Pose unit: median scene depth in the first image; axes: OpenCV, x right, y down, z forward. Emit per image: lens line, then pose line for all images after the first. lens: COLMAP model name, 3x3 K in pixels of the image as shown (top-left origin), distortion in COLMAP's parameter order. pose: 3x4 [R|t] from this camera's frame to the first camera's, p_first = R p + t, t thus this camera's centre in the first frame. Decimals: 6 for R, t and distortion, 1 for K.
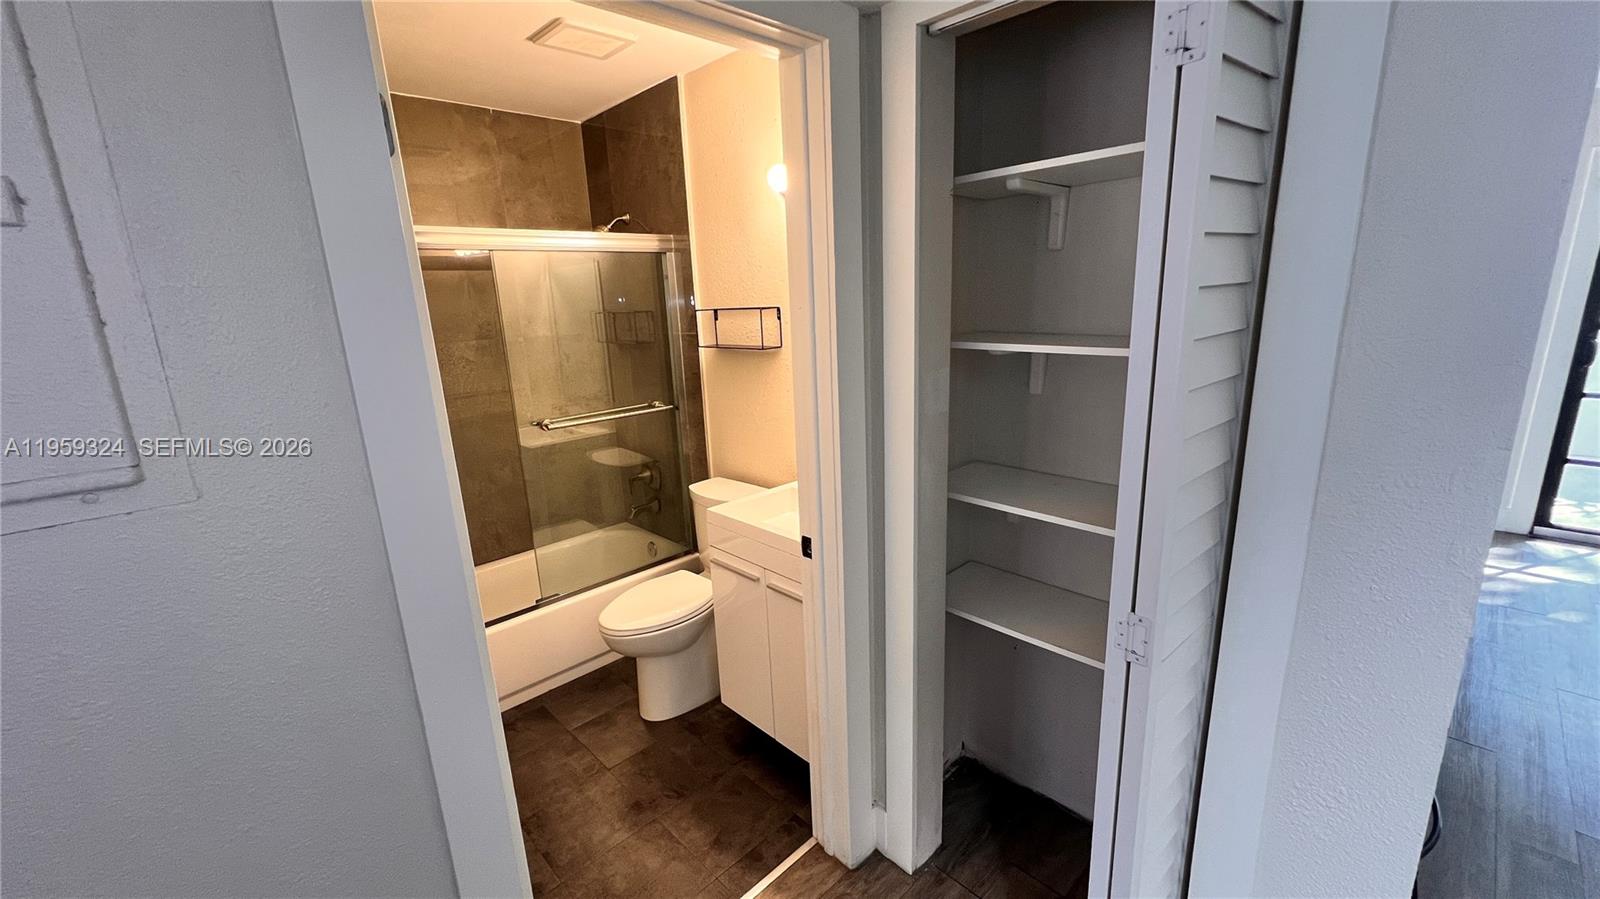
lens RADIAL K [[638.1, 0, 805.9], [0, 638.1, 449.8], [0, 0, 1]] dist [0.000762, -0.000529]
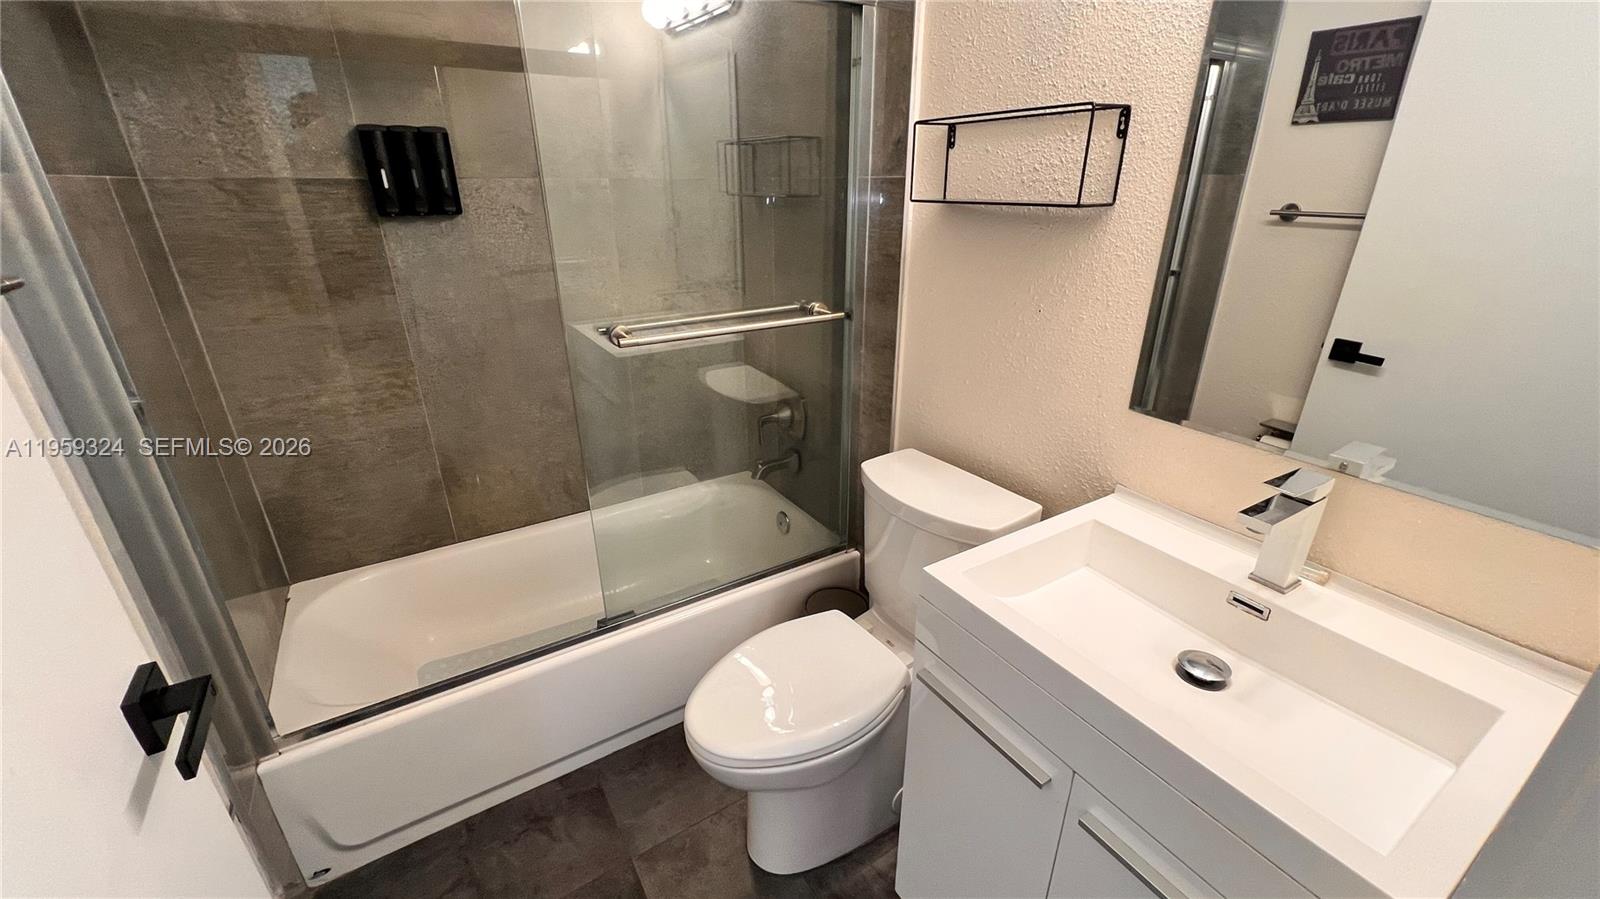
lens RADIAL K [[638.1, 0, 806.2], [0, 638.1, 440.9], [0, 0, 1]] dist [0.000762, -0.000529]
pose [[0.976912, 0.115295, -0.179863, -0.123605], [-0.086064, 0.982928, 0.162621, -0.045731], [0.195542, -0.143386, 0.970157, 0.424498]]
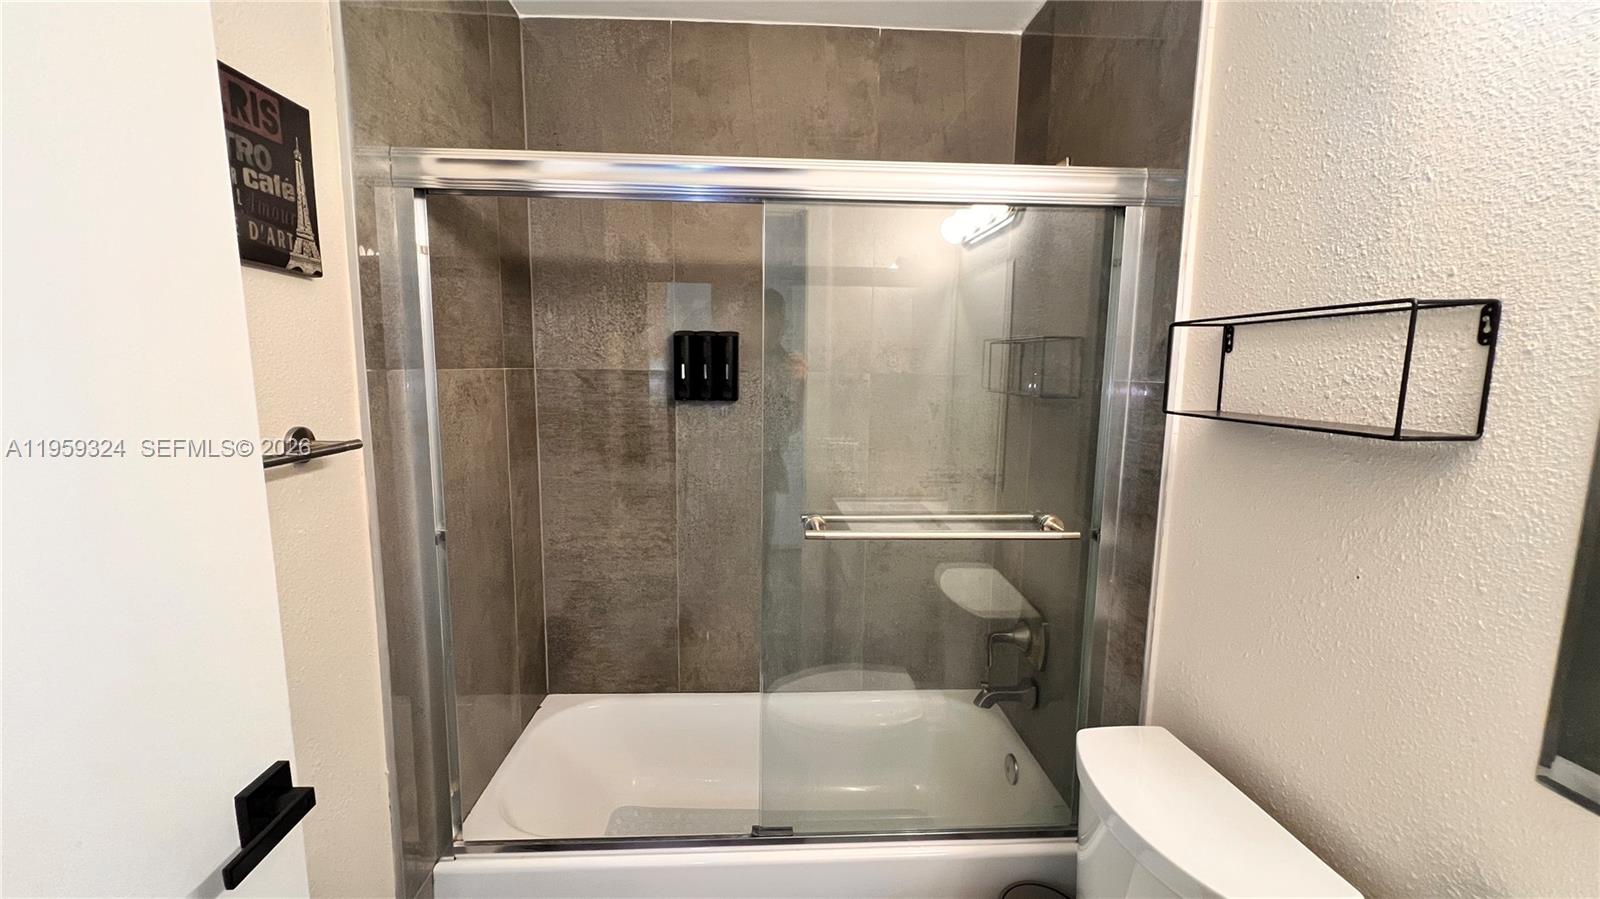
lens RADIAL K [[638.1, 0, 800.0], [0, 638.1, 444.3], [0, 0, 1]] dist [0.000762, -0.000529]
pose [[0.750368, 0.133186, -0.647464, -0.068885], [-0.199532, 0.979439, -0.029769, -0.074787], [0.630187, 0.151528, 0.761514, 0.492715]]
